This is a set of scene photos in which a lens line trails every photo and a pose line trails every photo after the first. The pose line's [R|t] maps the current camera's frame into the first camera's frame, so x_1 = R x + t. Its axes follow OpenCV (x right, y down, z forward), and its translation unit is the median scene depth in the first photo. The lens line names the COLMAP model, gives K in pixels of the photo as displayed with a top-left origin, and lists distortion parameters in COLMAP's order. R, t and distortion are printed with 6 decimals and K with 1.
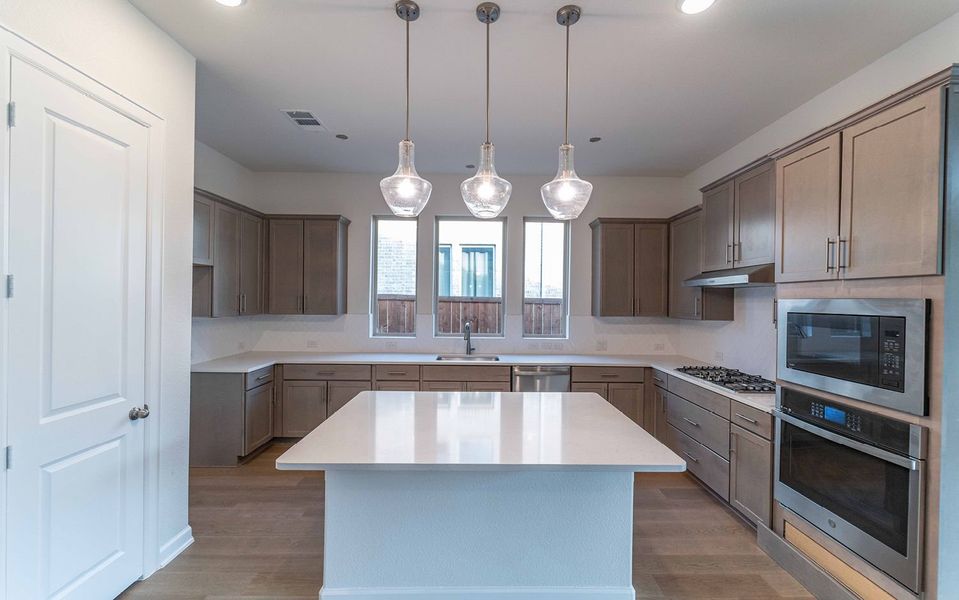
lens RADIAL K [[386.9, 0, 473.5], [0, 386.9, 302.2], [0, 0, 1]] dist [0.001267, -0.001484]
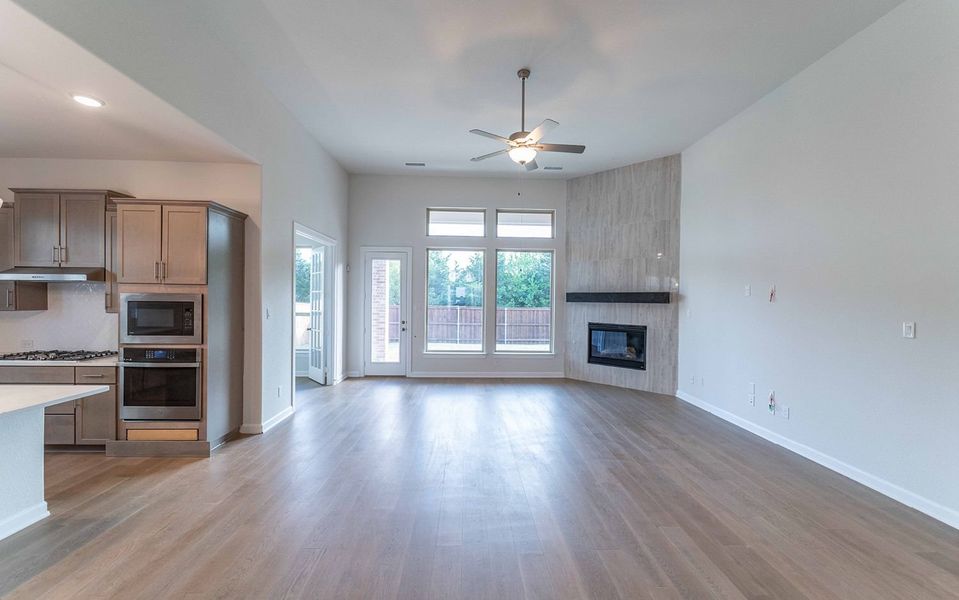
lens RADIAL K [[386.9, 0, 482.7], [0, 386.9, 299.6], [0, 0, 1]] dist [0.001267, -0.001484]
pose [[-0.023968, -0.018305, 0.999545, -1.025301], [-0.005729, 0.999818, 0.018173, -0.023166], [-0.999696, -0.005291, -0.024069, -0.549197]]
